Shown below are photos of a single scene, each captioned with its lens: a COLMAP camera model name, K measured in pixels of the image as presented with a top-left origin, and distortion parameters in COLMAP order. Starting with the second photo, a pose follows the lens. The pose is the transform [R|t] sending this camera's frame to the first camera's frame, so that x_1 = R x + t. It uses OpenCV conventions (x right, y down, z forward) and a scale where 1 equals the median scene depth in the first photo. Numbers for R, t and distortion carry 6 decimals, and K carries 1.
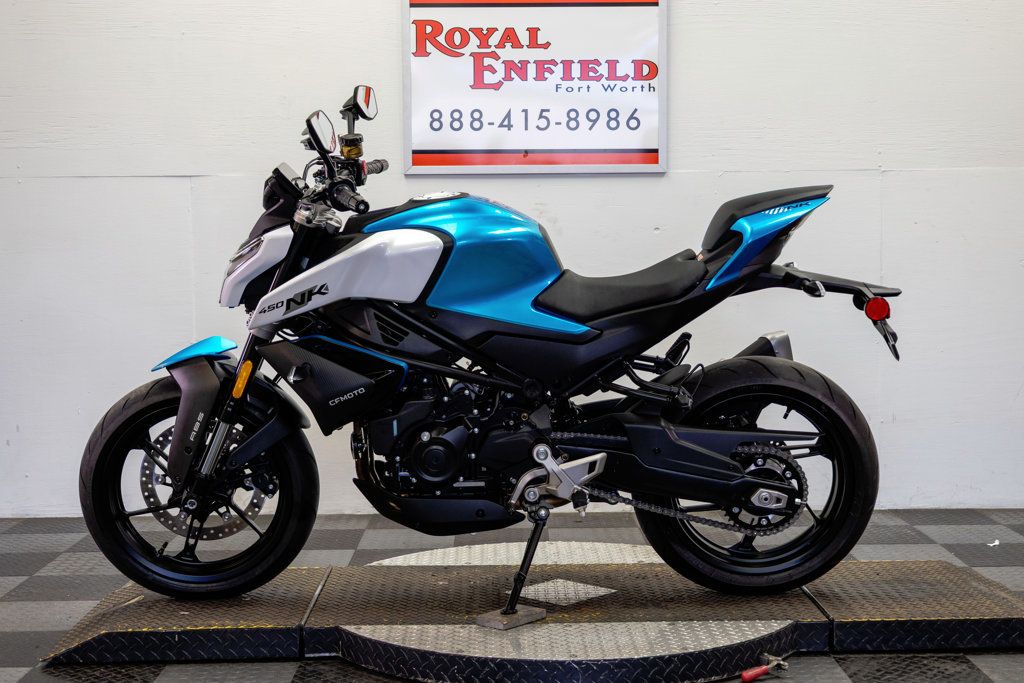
lens RADIAL K [[1430.7, 0, 508.0], [0, 1430.7, 346.6], [0, 0, 1]] dist [0.008997, 0.000000]
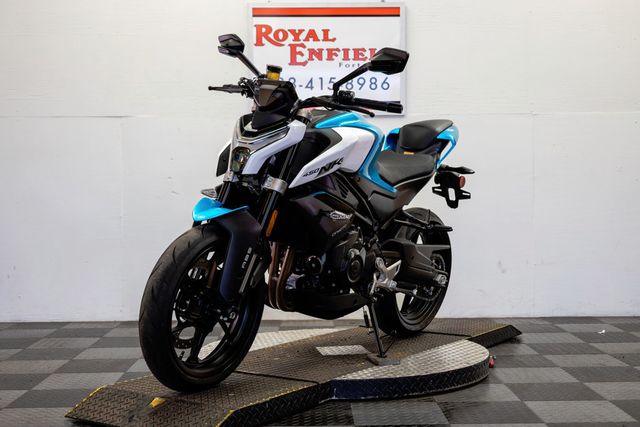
lens RADIAL K [[894.2, 0, 319.0], [0, 894.2, 211.5], [0, 0, 1]] dist [0.008997, 0.000000]
pose [[0.999928, 0.000656, 0.011994, -0.004014], [-0.000059, 0.998765, -0.049674, 0.060794], [-0.012012, 0.049670, 0.998693, -0.057494]]
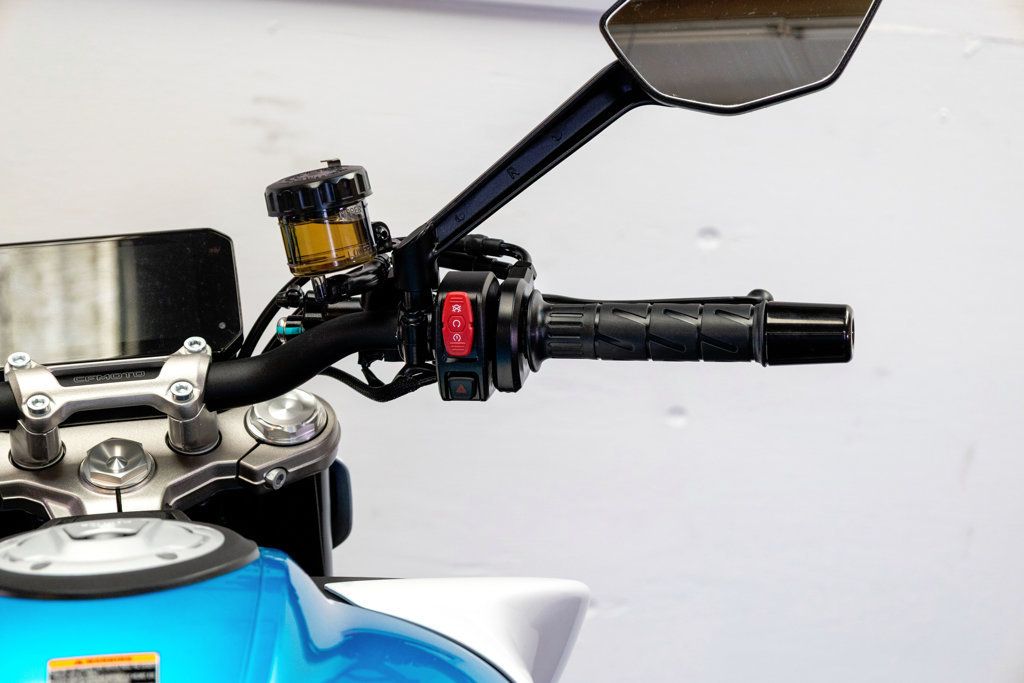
lens RADIAL K [[2911.1, 0, 517.5], [0, 2911.1, 341.1], [0, 0, 1]] dist [0.114096, 0.000000]
pose [[0.986083, 0.074767, 0.148496, -0.011744], [-0.098298, 0.982527, 0.158047, -0.202059], [-0.134084, -0.170444, 0.976202, 0.673932]]
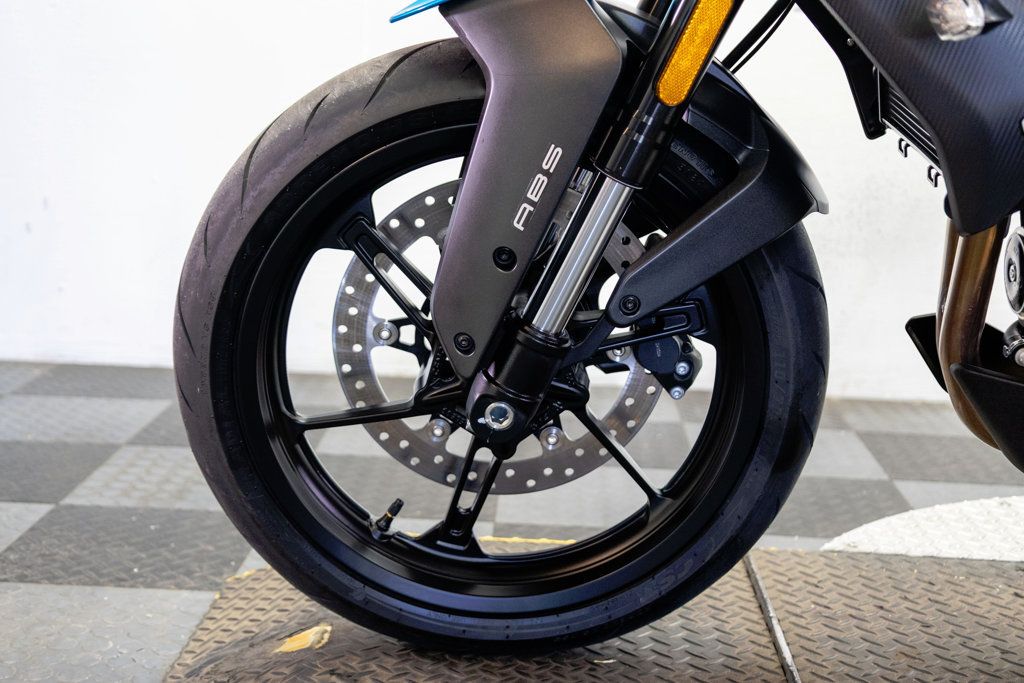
lens RADIAL K [[1430.7, 0, 513.4], [0, 1430.7, 333.7], [0, 0, 1]] dist [0.008997, 0.000000]
pose [[0.998127, 0.052414, -0.031548, -0.196686], [-0.048420, 0.992040, 0.116241, 0.047683], [0.037390, -0.114495, 0.992720, 0.626523]]
